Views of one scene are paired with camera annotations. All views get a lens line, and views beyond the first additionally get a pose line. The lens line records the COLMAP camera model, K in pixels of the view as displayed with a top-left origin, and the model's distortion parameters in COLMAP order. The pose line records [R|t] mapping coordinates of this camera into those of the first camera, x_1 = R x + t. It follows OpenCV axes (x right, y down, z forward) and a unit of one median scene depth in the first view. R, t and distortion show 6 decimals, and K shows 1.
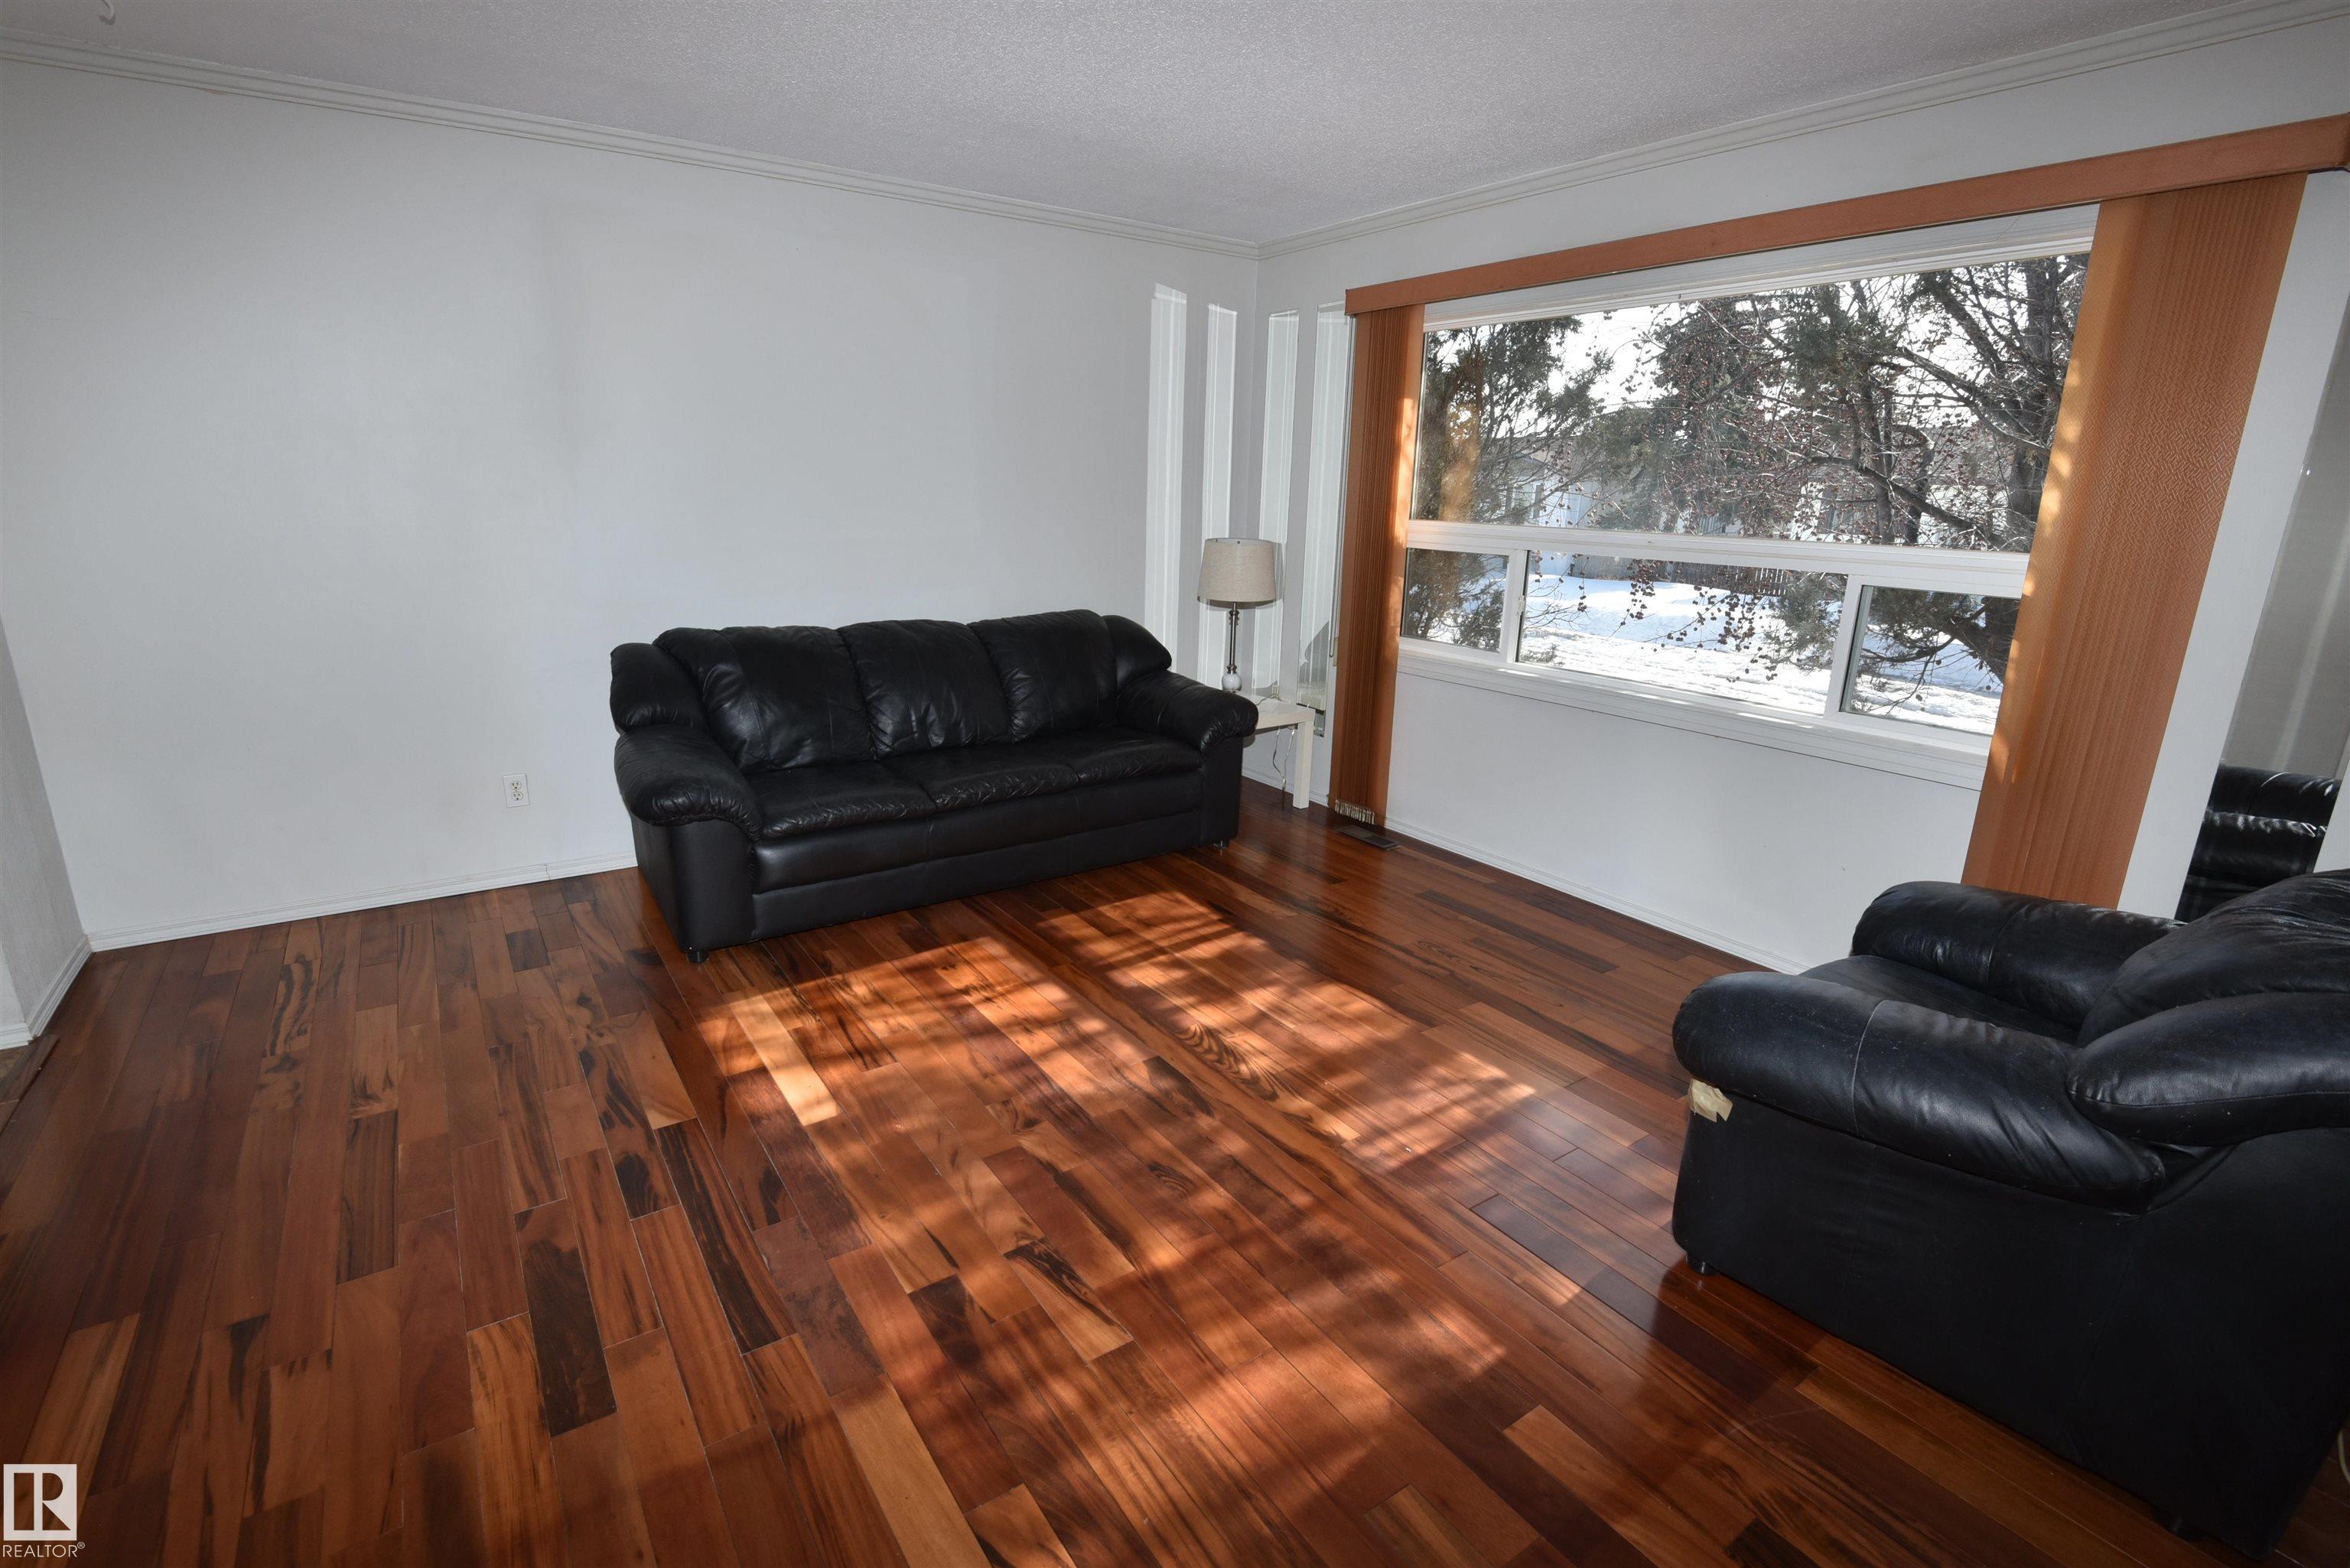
lens RADIAL K [[1091.9, 0, 1175.0], [0, 1091.9, 784.0], [0, 0, 1]] dist [0.003221, -0.000320]
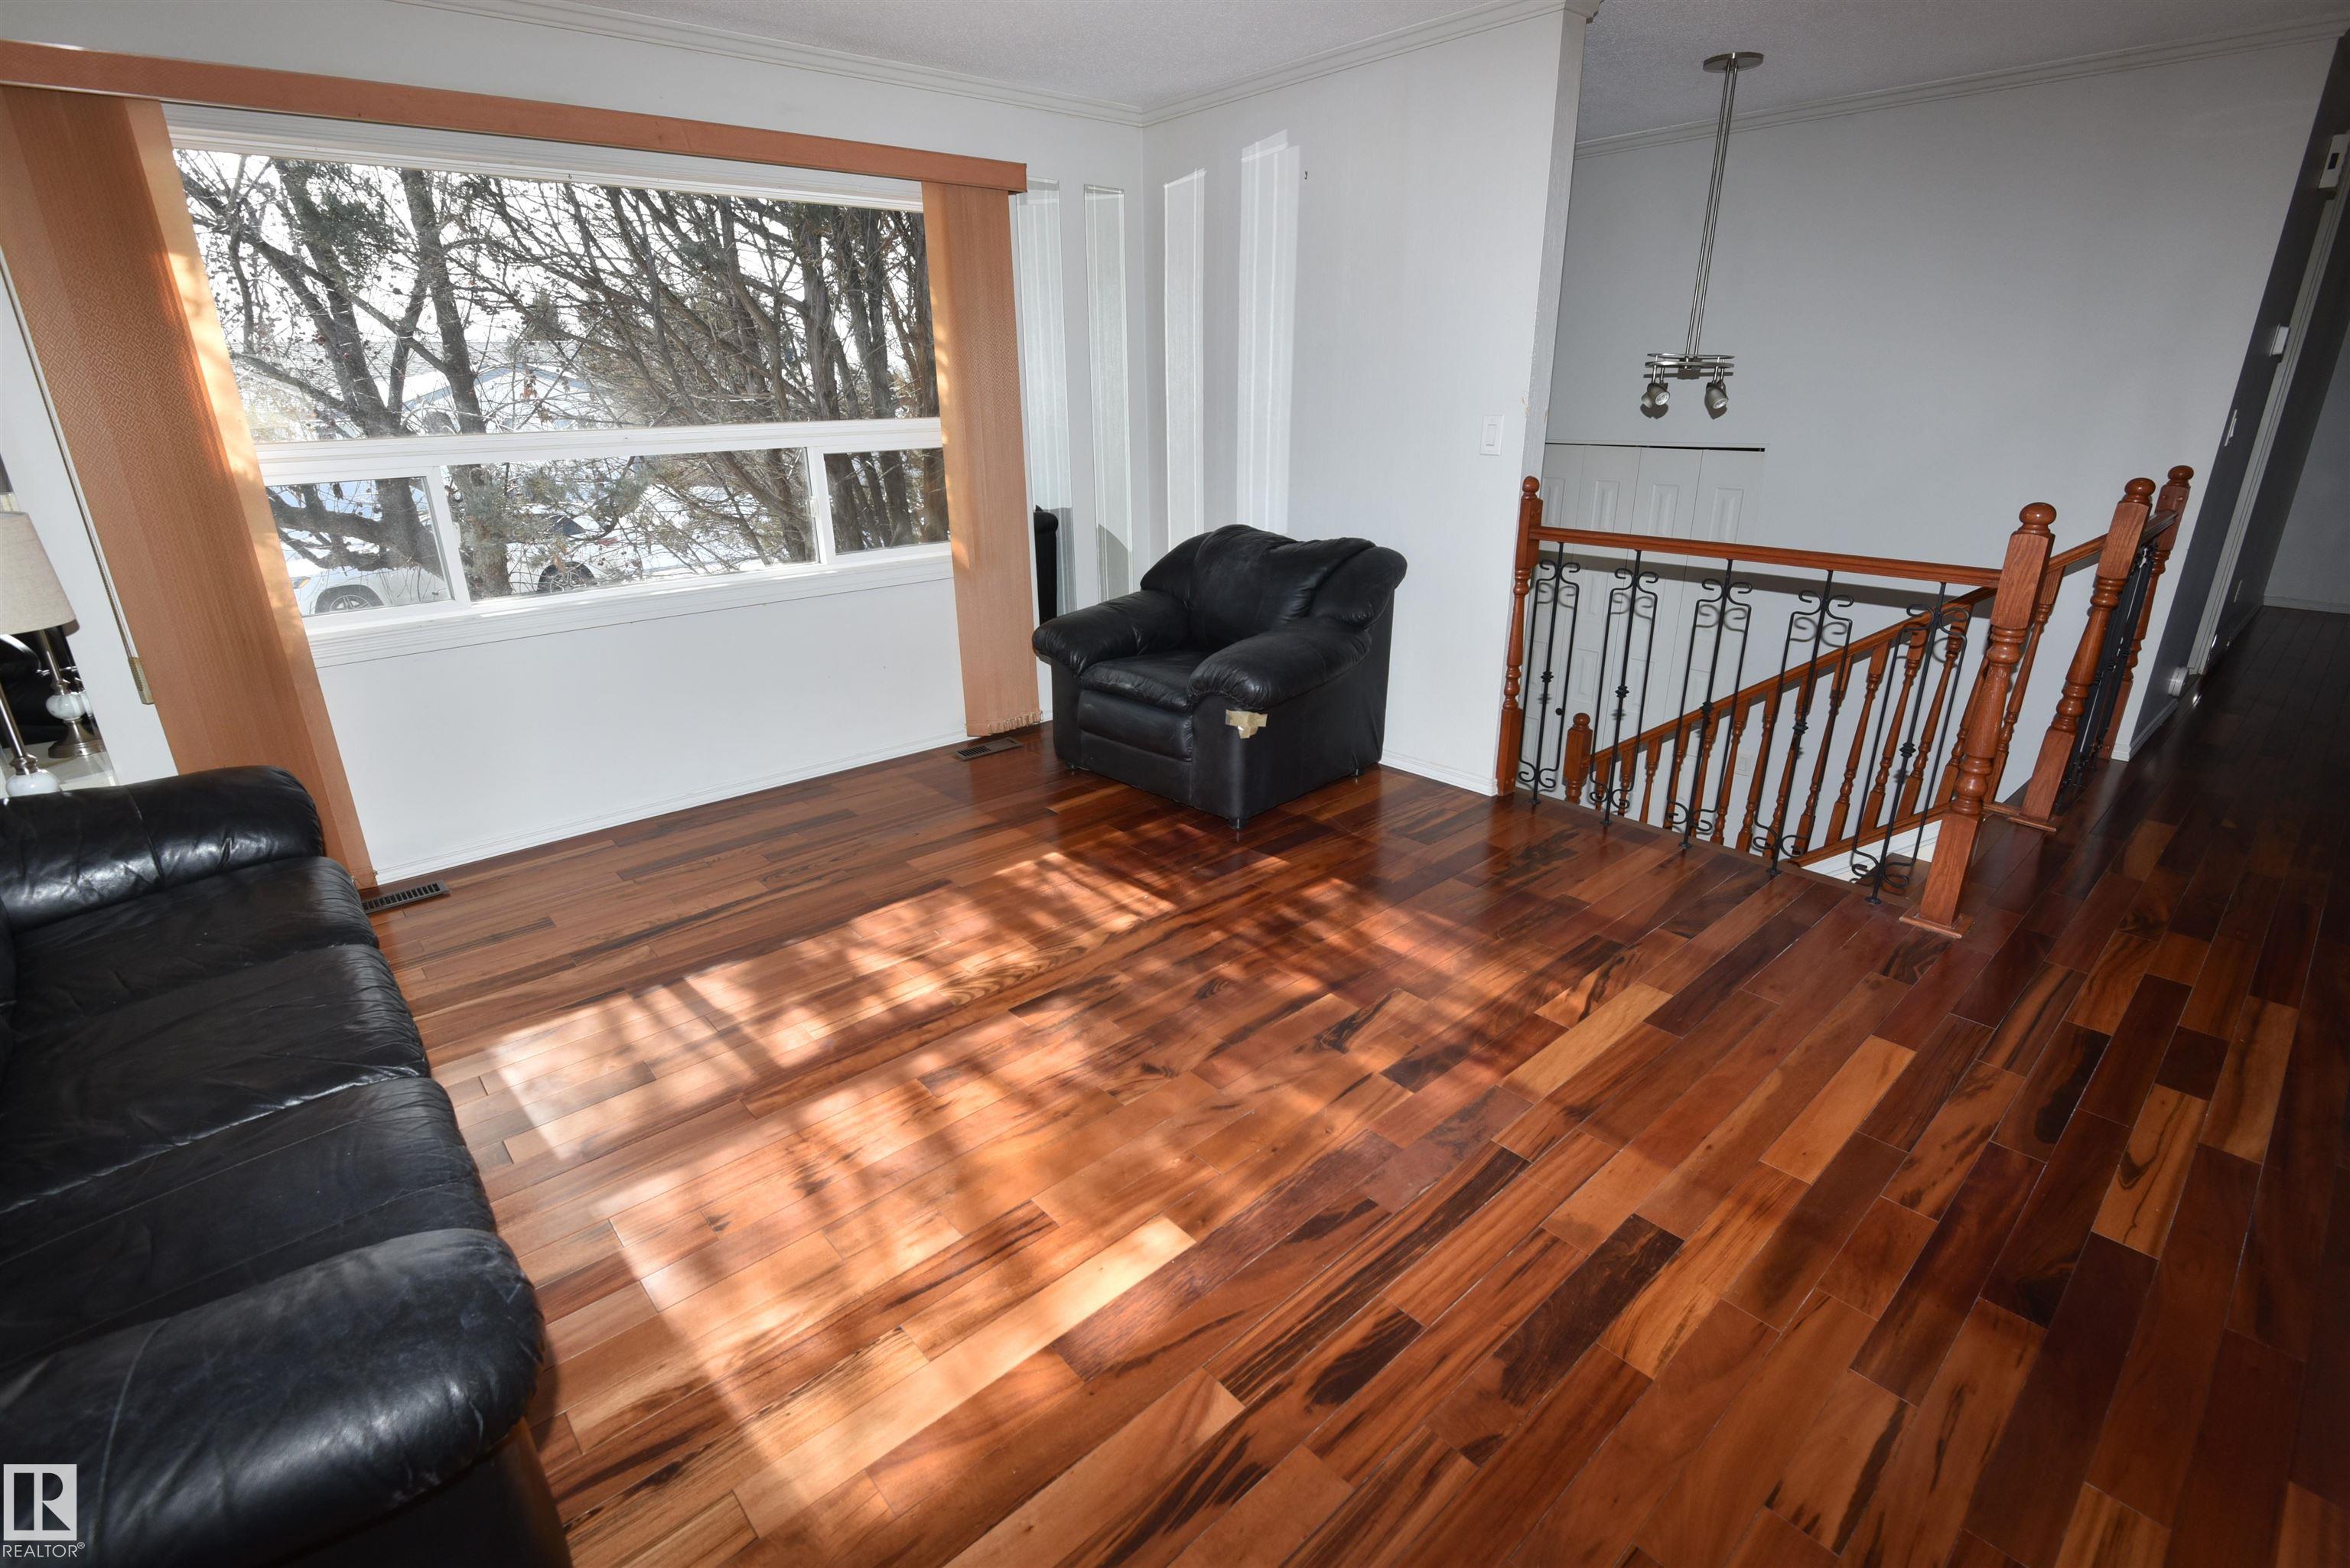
lens RADIAL K [[1091.9, 0, 1175.0], [0, 1091.9, 784.0], [0, 0, 1]] dist [0.003221, -0.000320]
pose [[-0.132287, -0.354284, 0.925734, -0.850776], [0.276154, 0.883791, 0.377694, -0.238040], [-0.951966, 0.305609, -0.019077, 0.851548]]
